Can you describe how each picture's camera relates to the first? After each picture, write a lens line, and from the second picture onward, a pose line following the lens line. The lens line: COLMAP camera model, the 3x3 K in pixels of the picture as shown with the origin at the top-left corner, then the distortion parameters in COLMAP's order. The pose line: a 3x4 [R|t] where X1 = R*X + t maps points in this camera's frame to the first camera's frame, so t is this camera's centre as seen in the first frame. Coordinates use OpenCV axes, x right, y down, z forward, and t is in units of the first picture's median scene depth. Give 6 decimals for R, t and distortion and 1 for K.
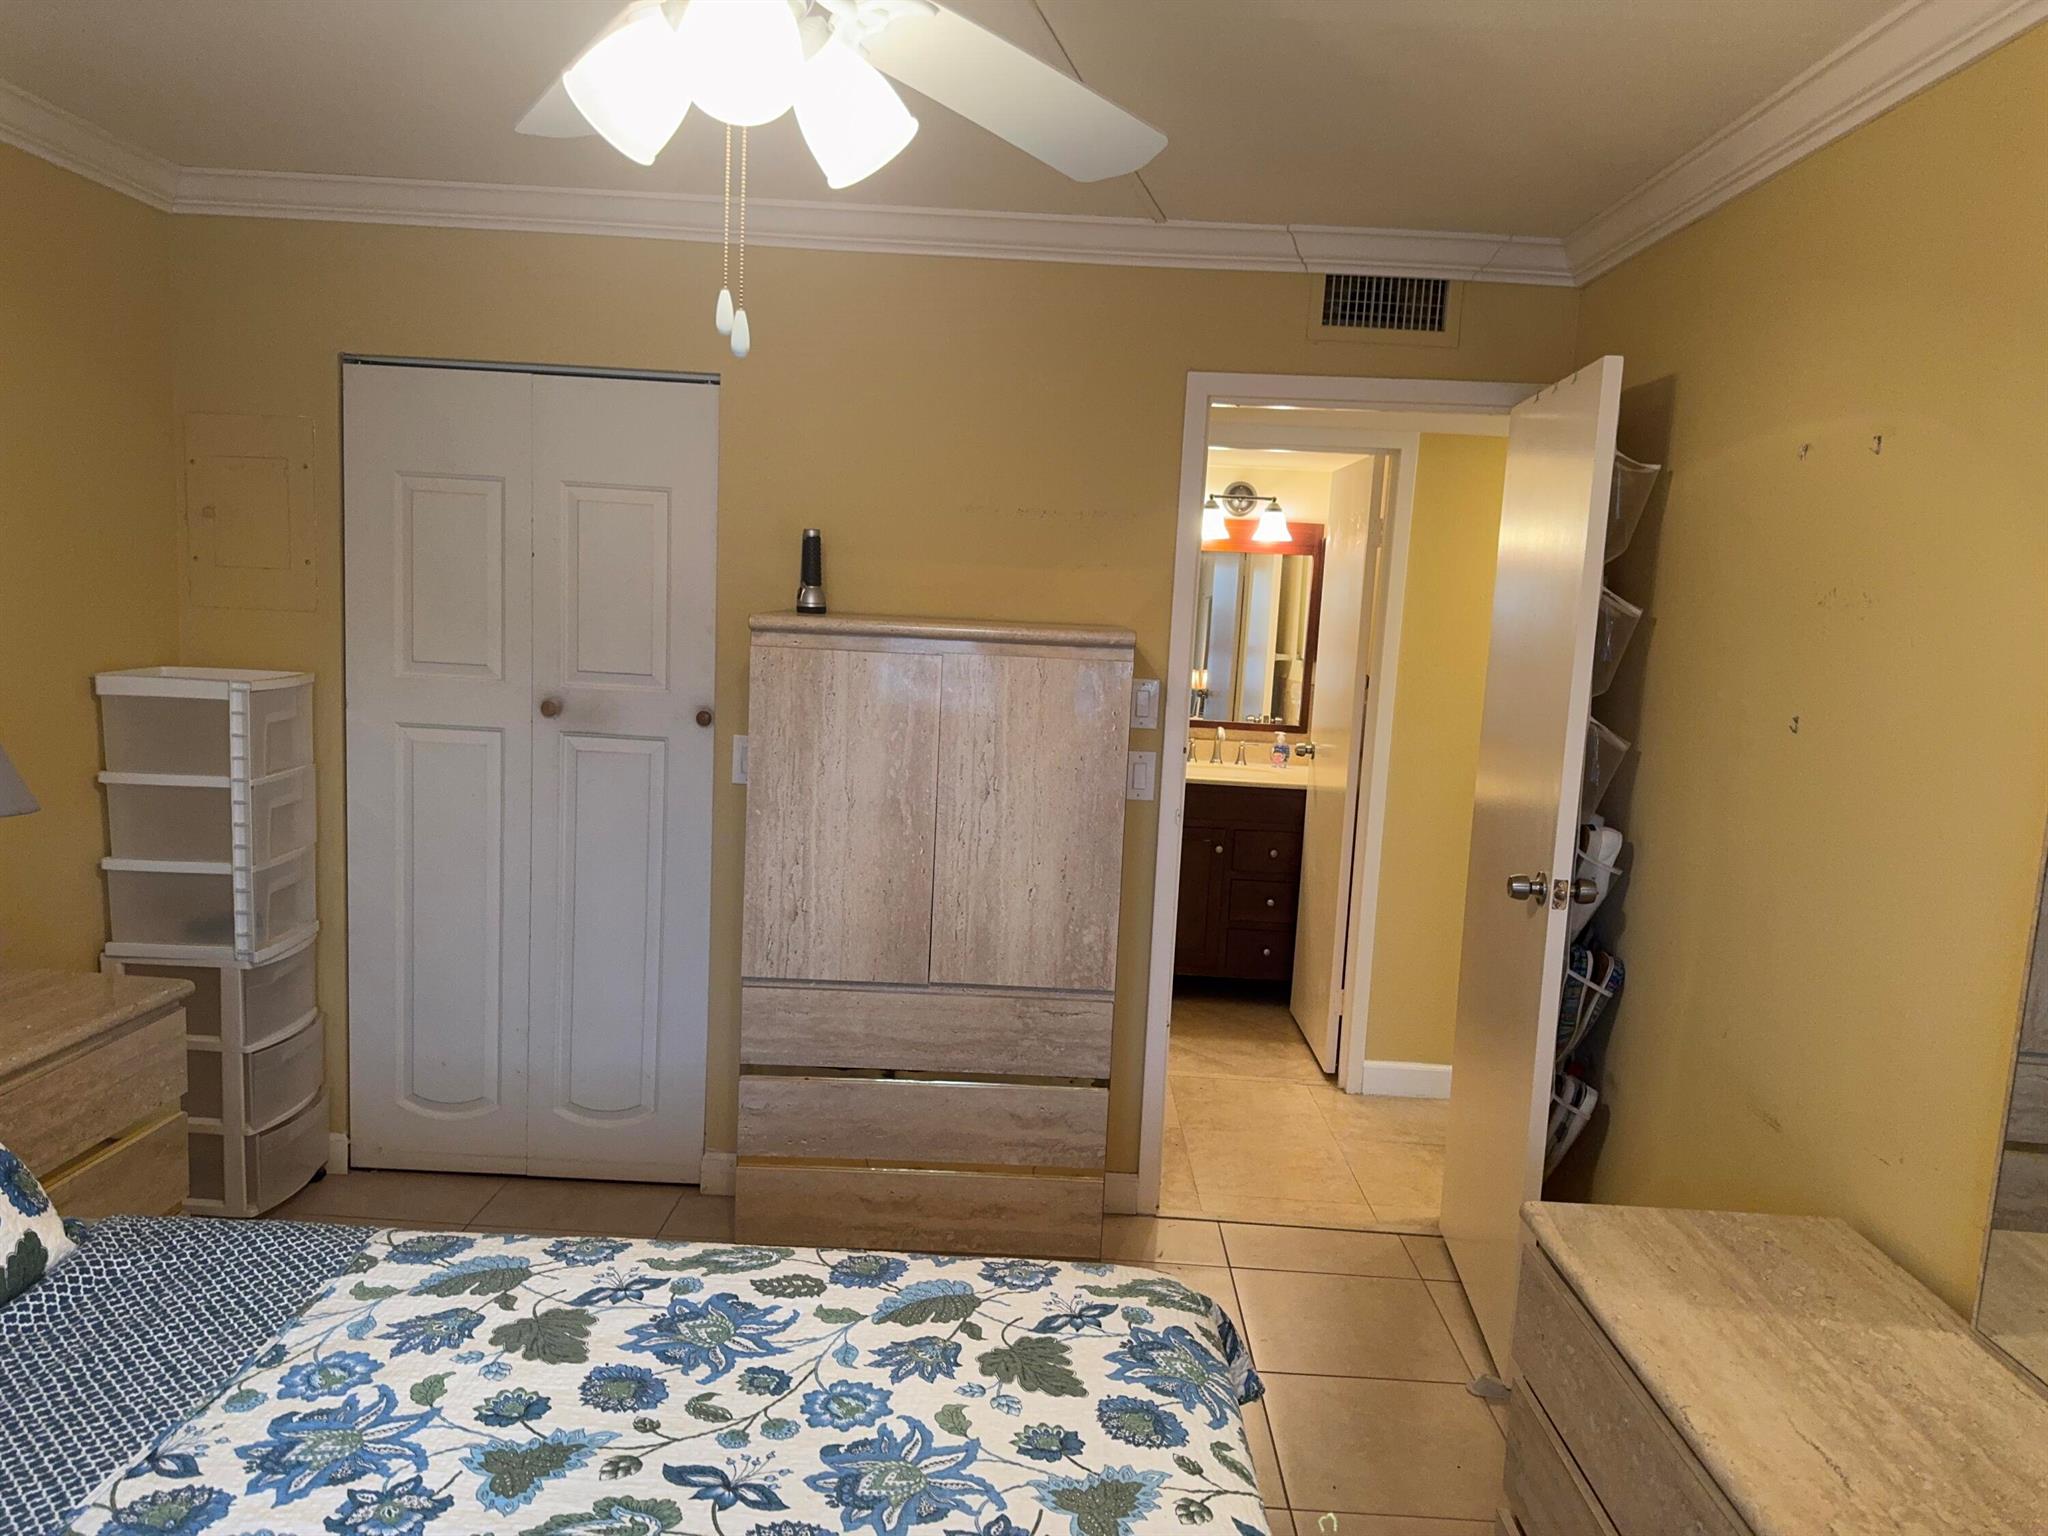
lens RADIAL K [[1442.2, 0, 1002.7], [0, 1442.2, 756.6], [0, 0, 1]] dist [0.075322, -0.094918]
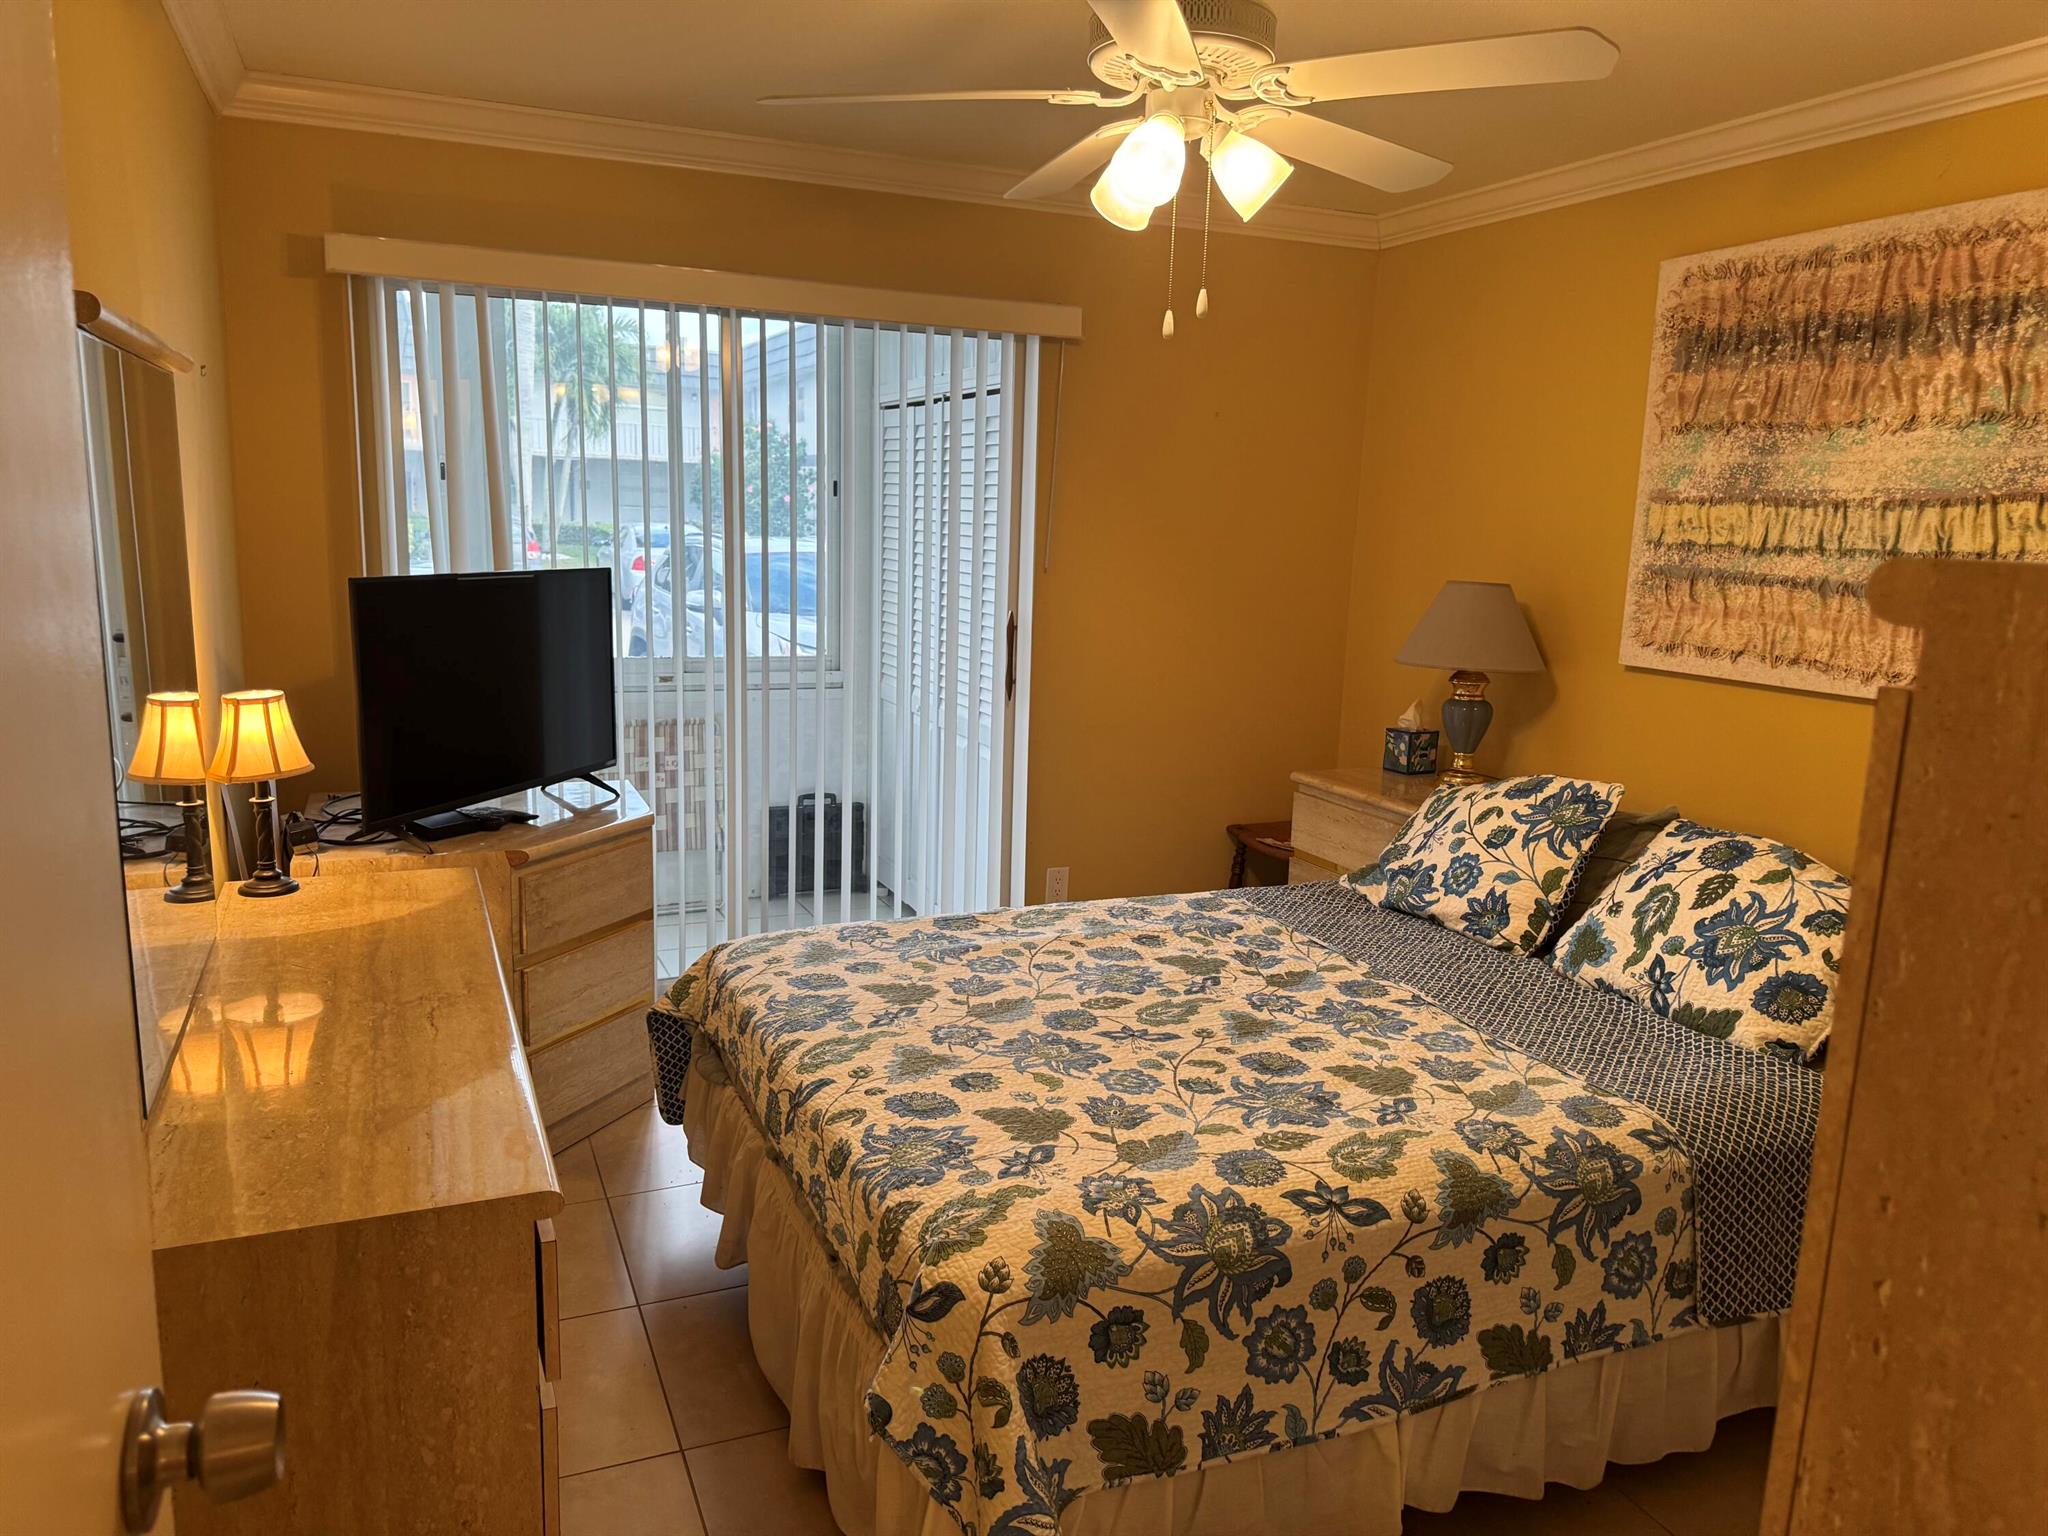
lens RADIAL K [[1442.2, 0, 1004.4], [0, 1442.2, 786.5], [0, 0, 1]] dist [0.075322, -0.094918]
pose [[-0.905704, 0.001973, -0.423907, 0.494632], [-0.128330, 0.951790, 0.278616, -0.152058], [0.404020, 0.306743, -0.861787, 1.775641]]
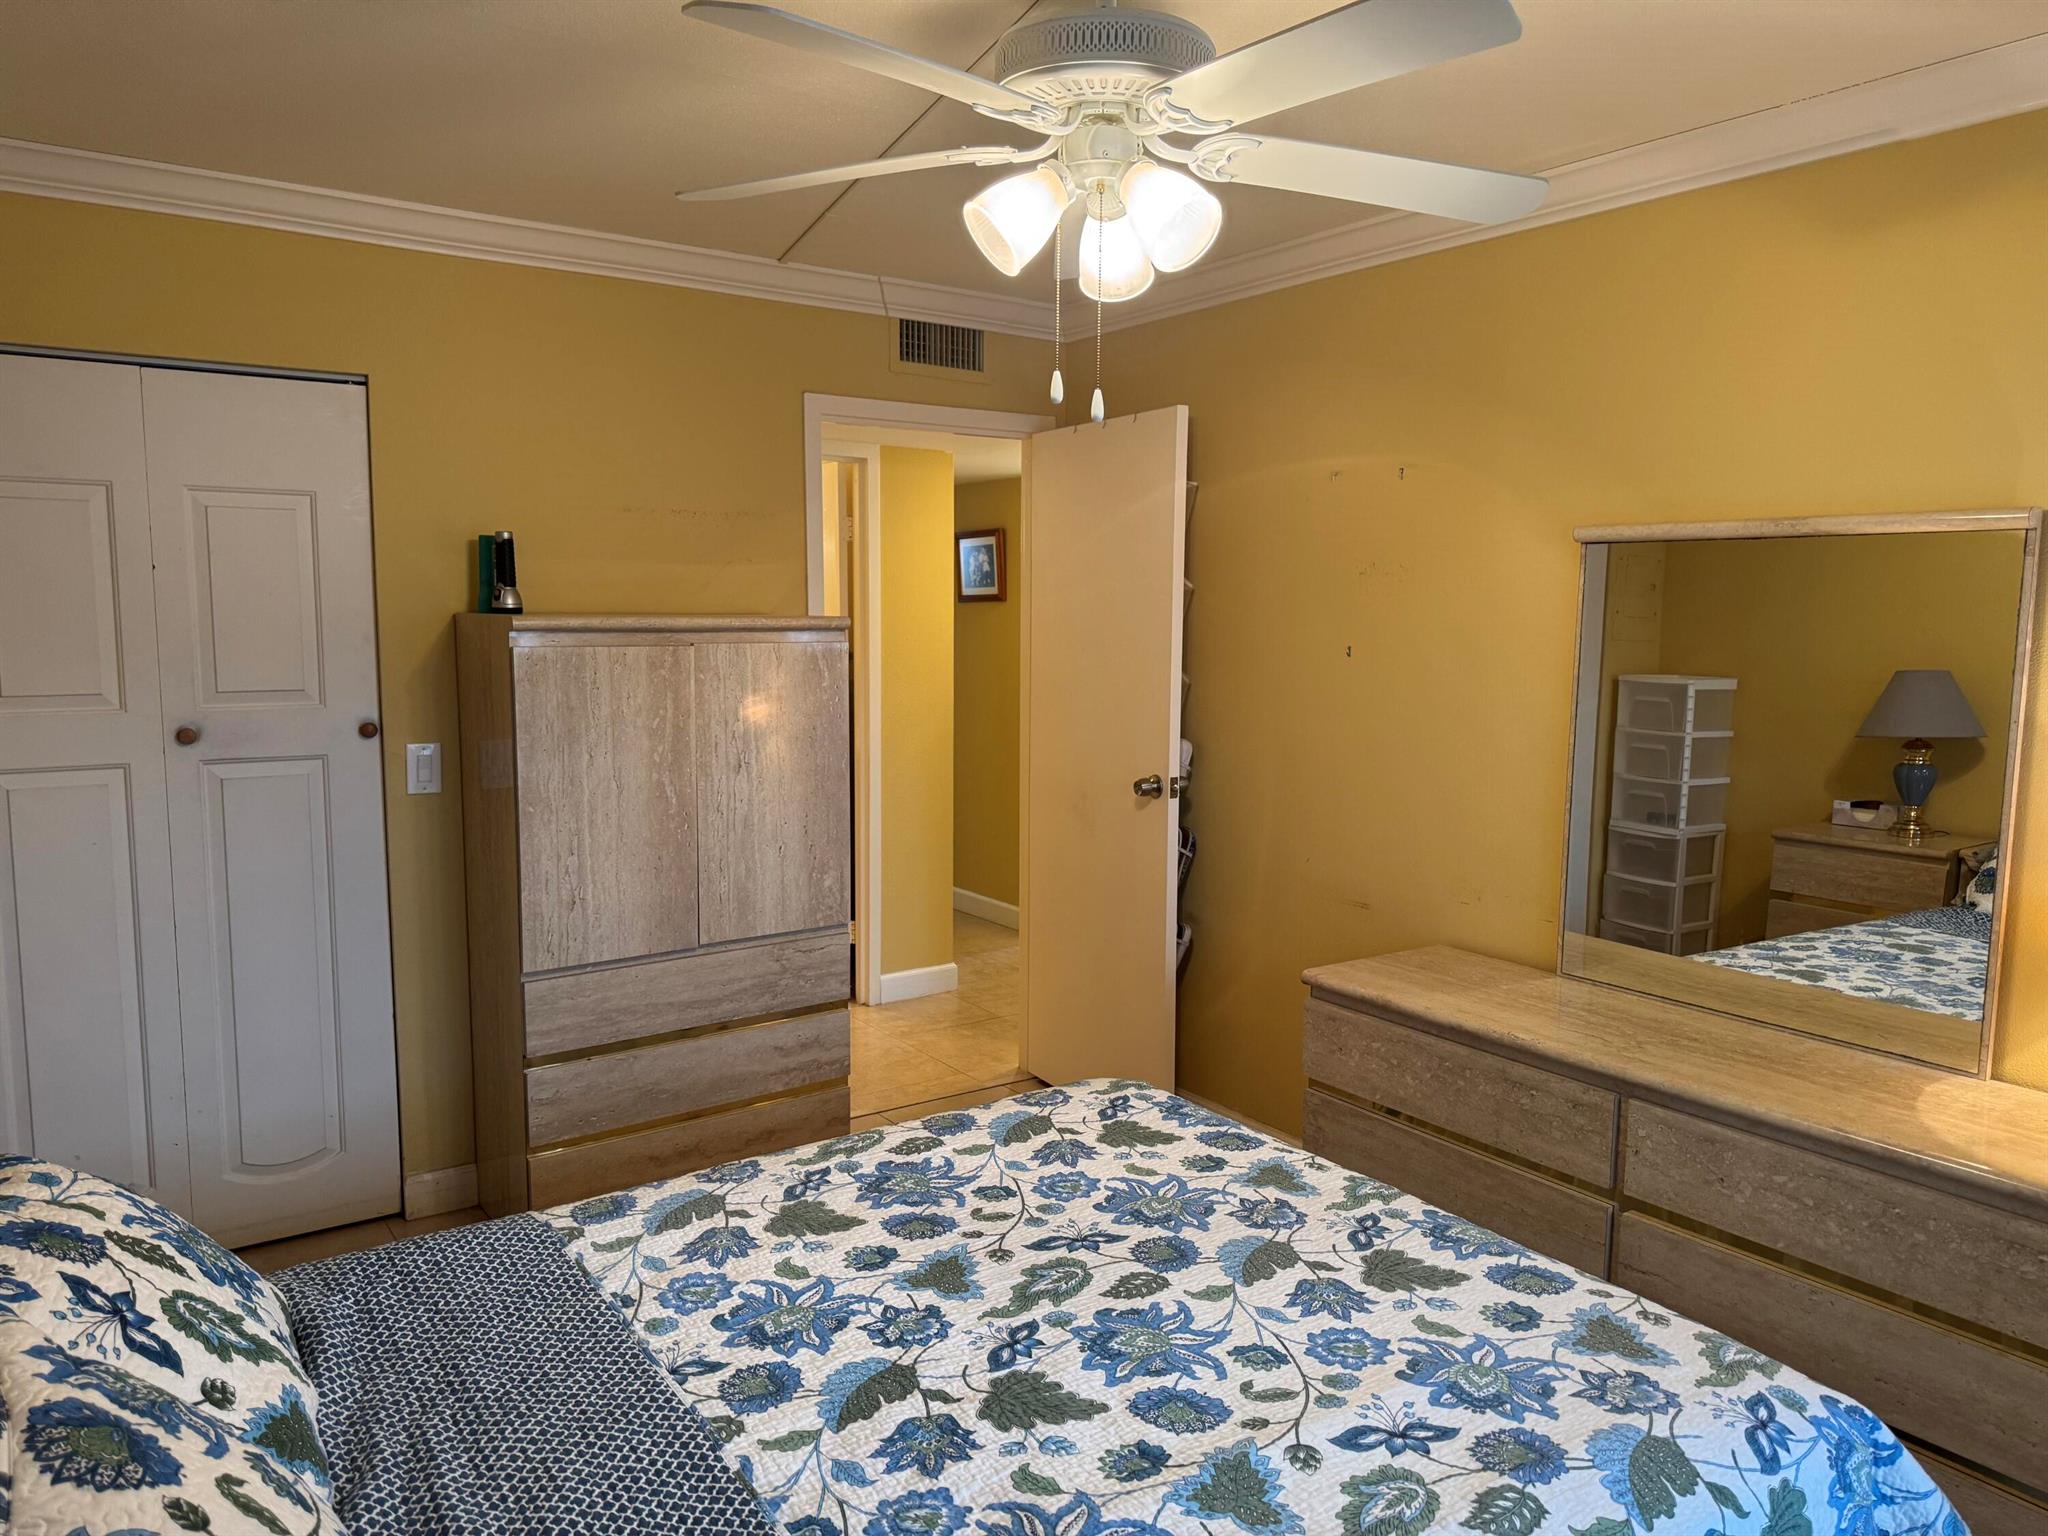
lens RADIAL K [[1442.2, 0, 1011.6], [0, 1442.2, 763.5], [0, 0, 1]] dist [0.075322, -0.094918]
pose [[0.806553, -0.108815, 0.581061, -0.773872], [0.103987, 0.993702, 0.041749, -0.003008], [-0.581944, 0.026750, 0.812788, -0.058524]]
